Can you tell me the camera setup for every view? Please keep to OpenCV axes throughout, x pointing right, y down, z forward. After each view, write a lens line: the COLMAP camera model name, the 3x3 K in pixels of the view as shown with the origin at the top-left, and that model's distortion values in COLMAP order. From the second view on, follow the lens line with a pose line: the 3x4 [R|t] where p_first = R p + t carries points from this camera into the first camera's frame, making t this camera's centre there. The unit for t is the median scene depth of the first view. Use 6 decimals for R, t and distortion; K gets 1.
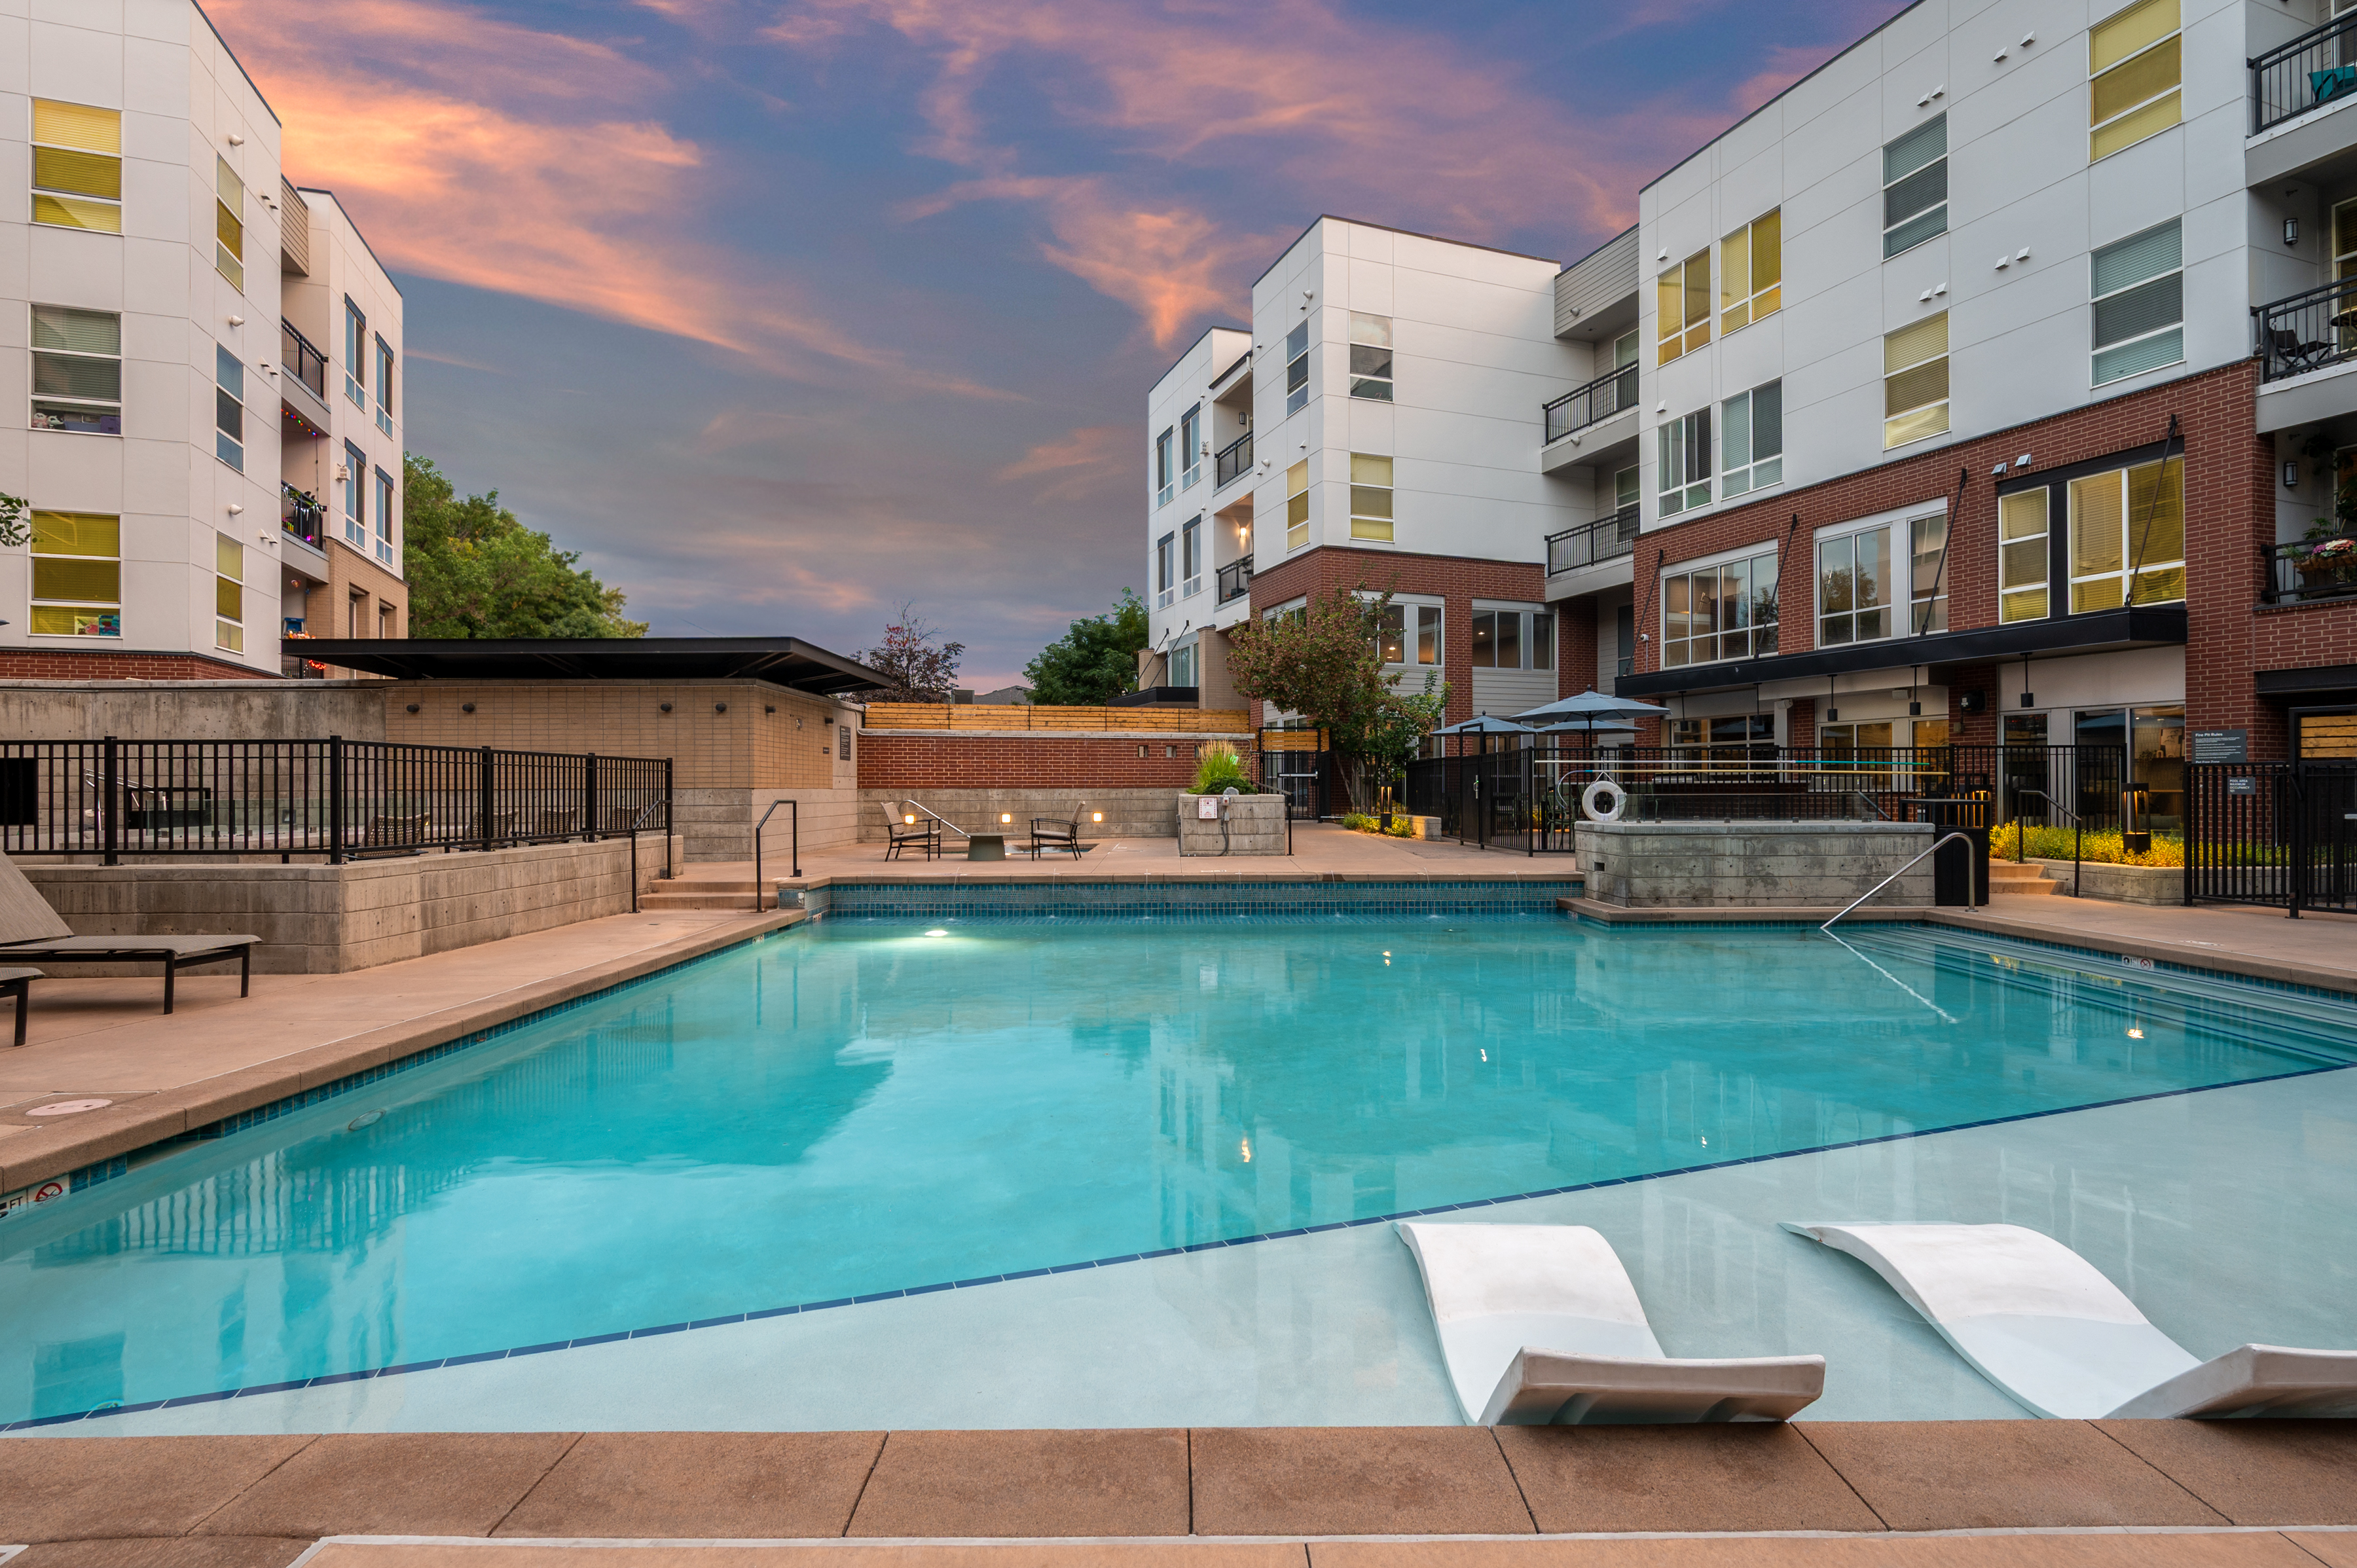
lens RADIAL K [[1214.4, 0, 1129.4], [0, 1214.4, 788.0], [0, 0, 1]] dist [0.000310, -0.003699]
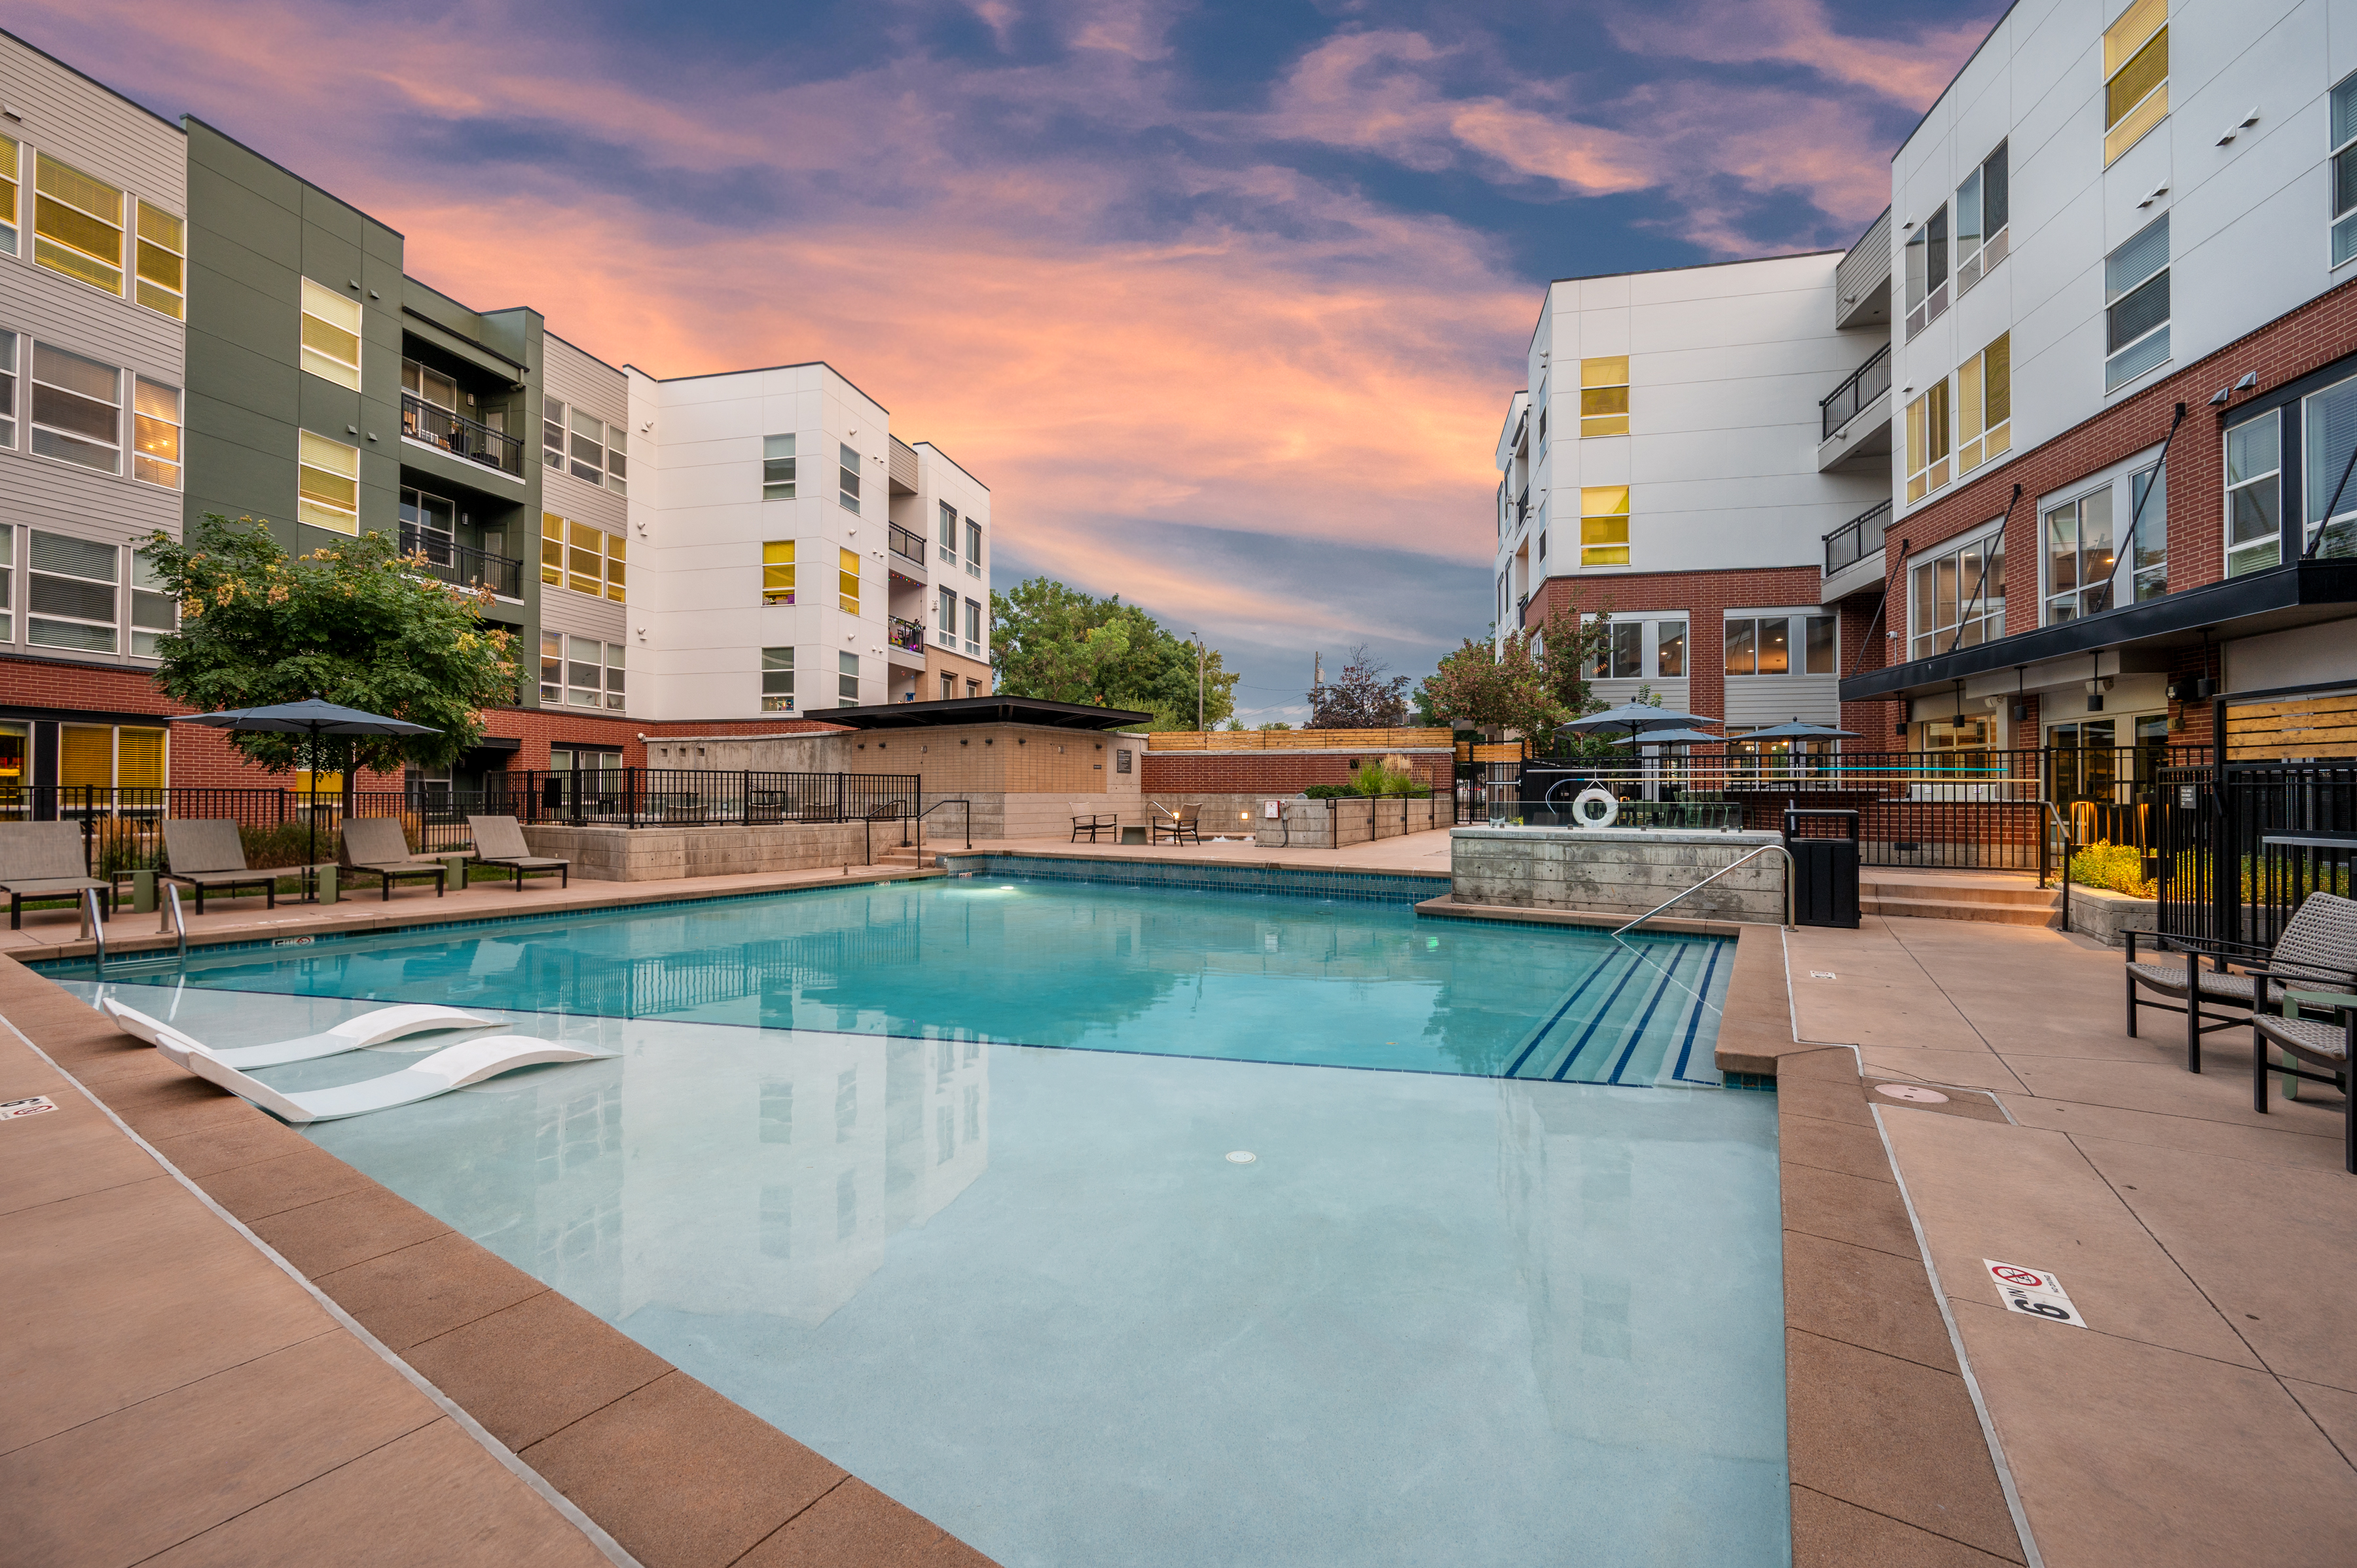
lens RADIAL K [[963.1, 0, 1114.0], [0, 963.1, 777.6], [0, 0, 1]] dist [-0.001378, 0.000398]
pose [[0.817135, -0.005019, -0.576424, 0.397091], [-0.003908, 0.999891, -0.014247, -0.001572], [0.576433, 0.013894, 0.817027, 0.059212]]
